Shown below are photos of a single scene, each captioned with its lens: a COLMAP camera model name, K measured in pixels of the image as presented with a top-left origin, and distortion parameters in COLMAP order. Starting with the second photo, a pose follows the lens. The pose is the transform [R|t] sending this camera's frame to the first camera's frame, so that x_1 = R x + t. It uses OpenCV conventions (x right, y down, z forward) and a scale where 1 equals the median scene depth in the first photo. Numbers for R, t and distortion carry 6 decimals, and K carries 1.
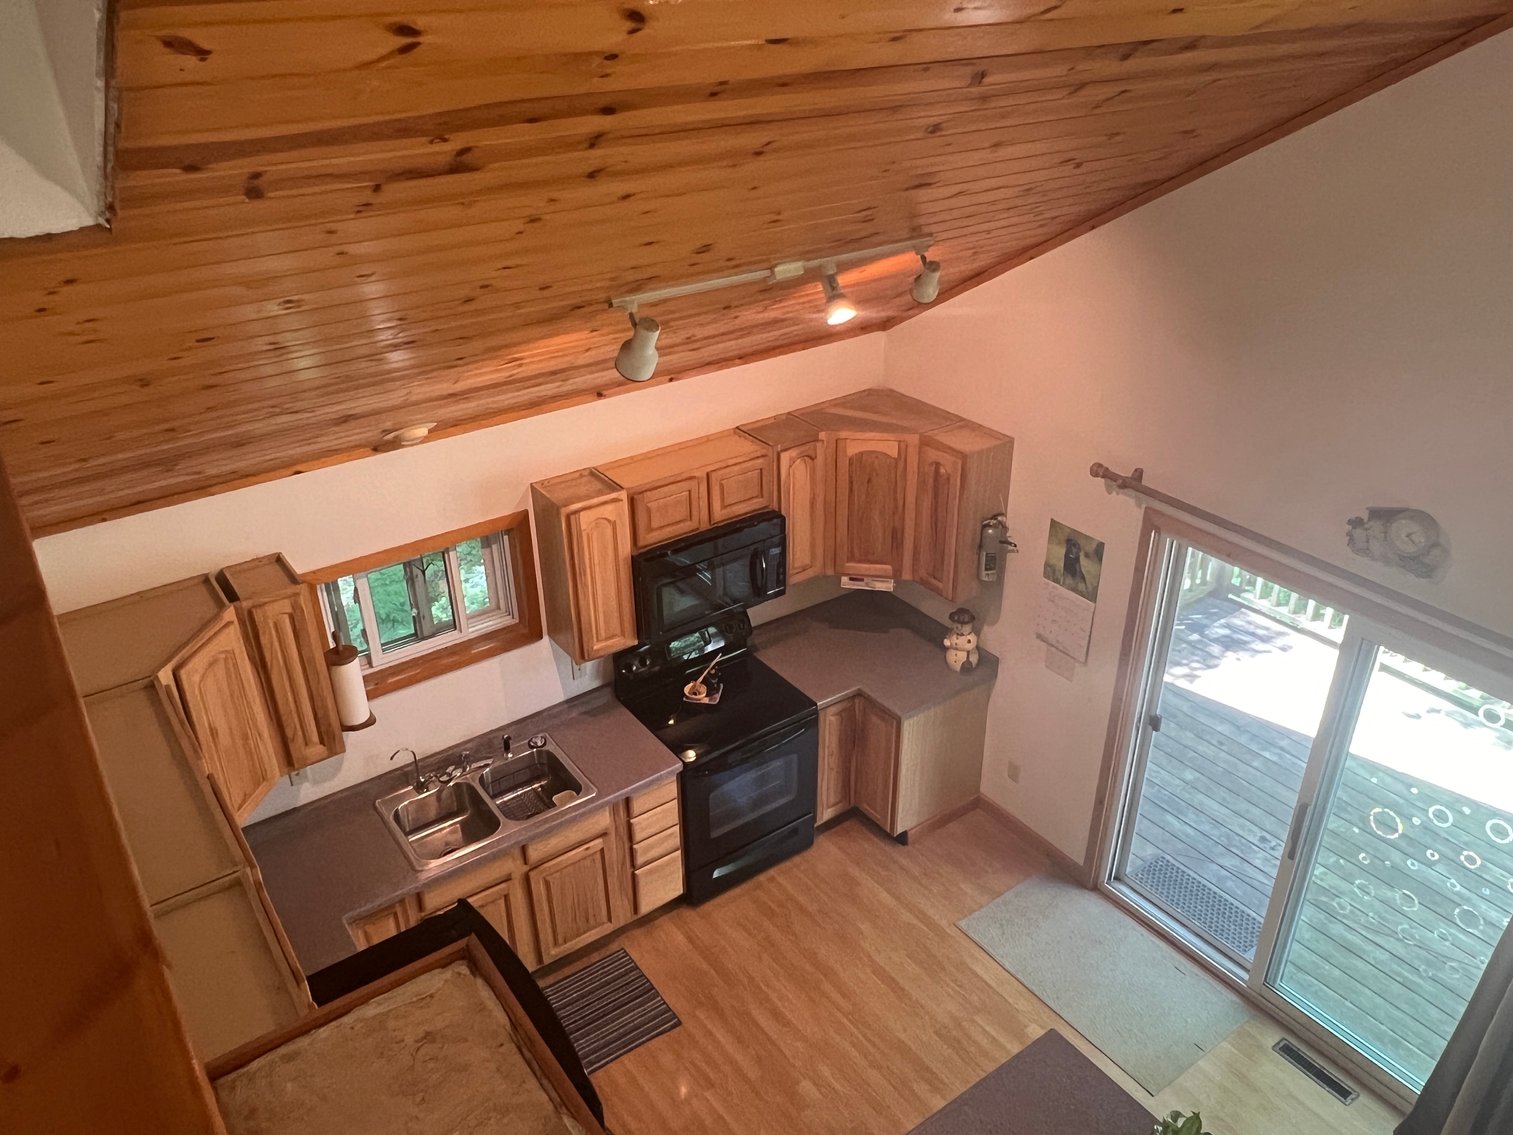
lens RADIAL K [[1137.5, 0, 756.5], [0, 1137.5, 567.5], [0, 0, 1]] dist [0.009044, -0.000020]
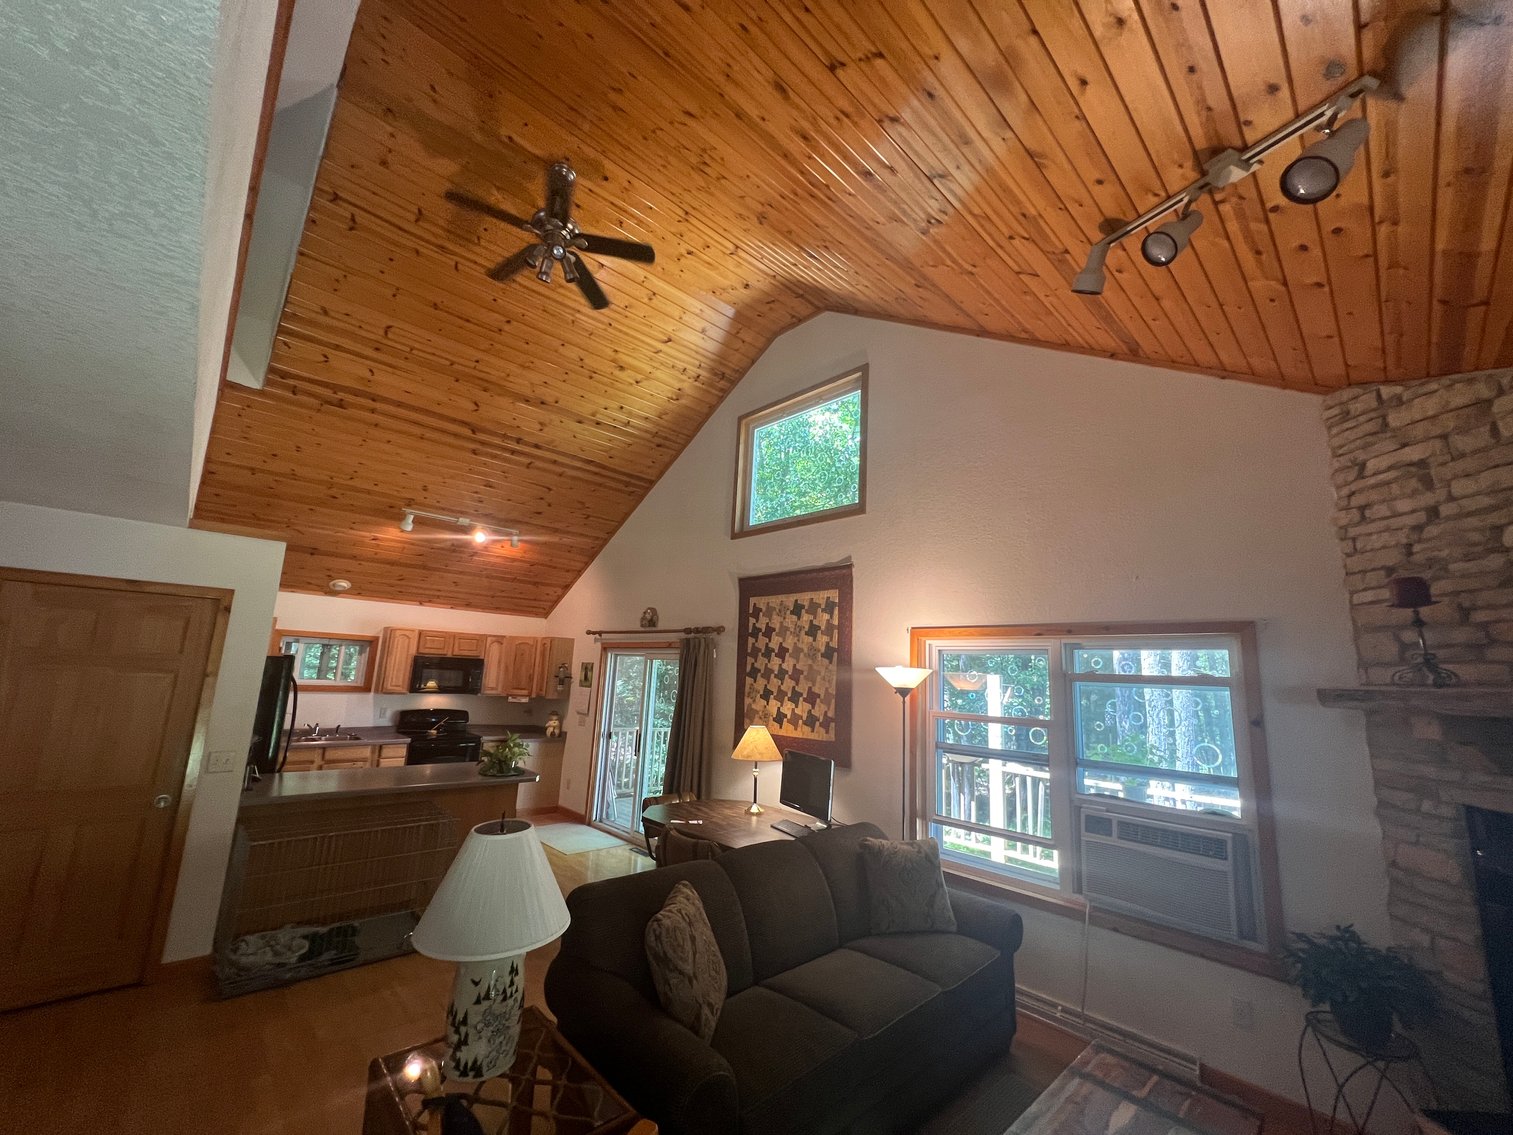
lens RADIAL K [[605.6, 0, 756.5], [0, 605.6, 567.5], [0, 0, 1]] dist [-0.007636, -0.000308]
pose [[0.989095, 0.083423, 0.121374, 0.470439], [0.011061, 0.779706, -0.626048, 0.687989], [-0.146863, 0.620563, 0.770281, -0.334637]]
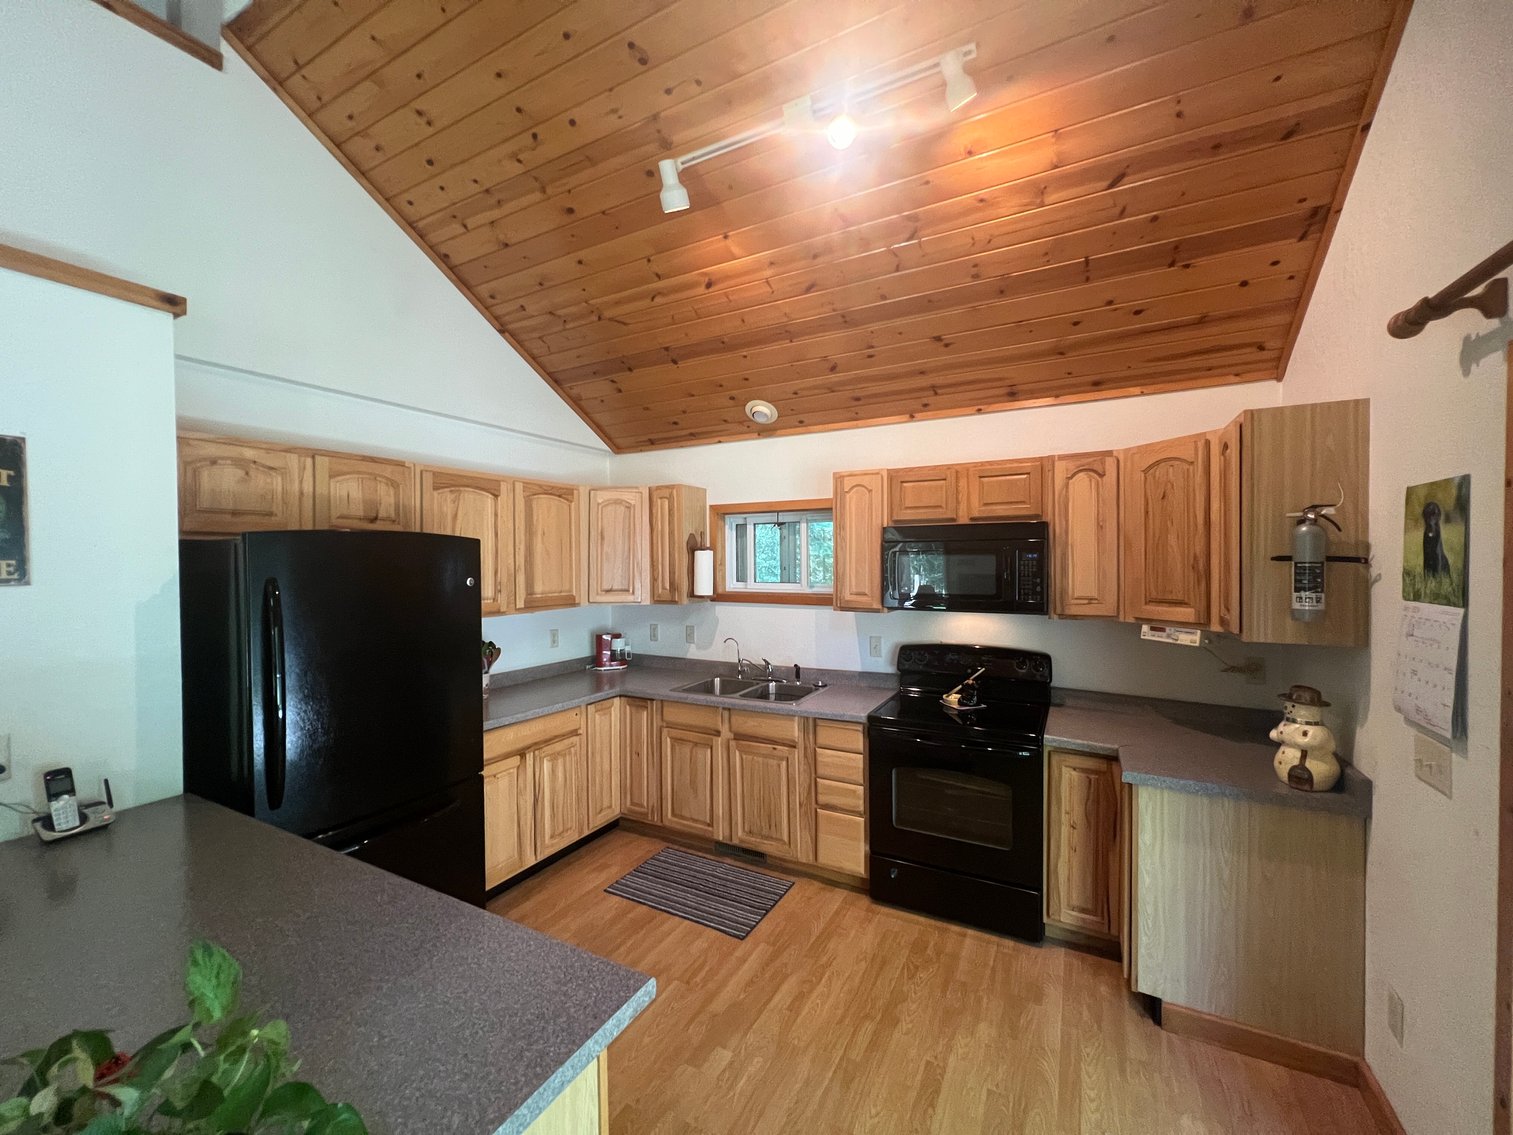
lens RADIAL K [[606.2, 0, 756.5], [0, 606.2, 567.5], [0, 0, 1]] dist [-0.002583, -0.000448]
pose [[0.442472, 0.024665, -0.896443, 0.383557], [-0.429566, 0.883308, -0.187724, 0.195148], [0.787205, 0.468145, 0.401434, 0.607426]]
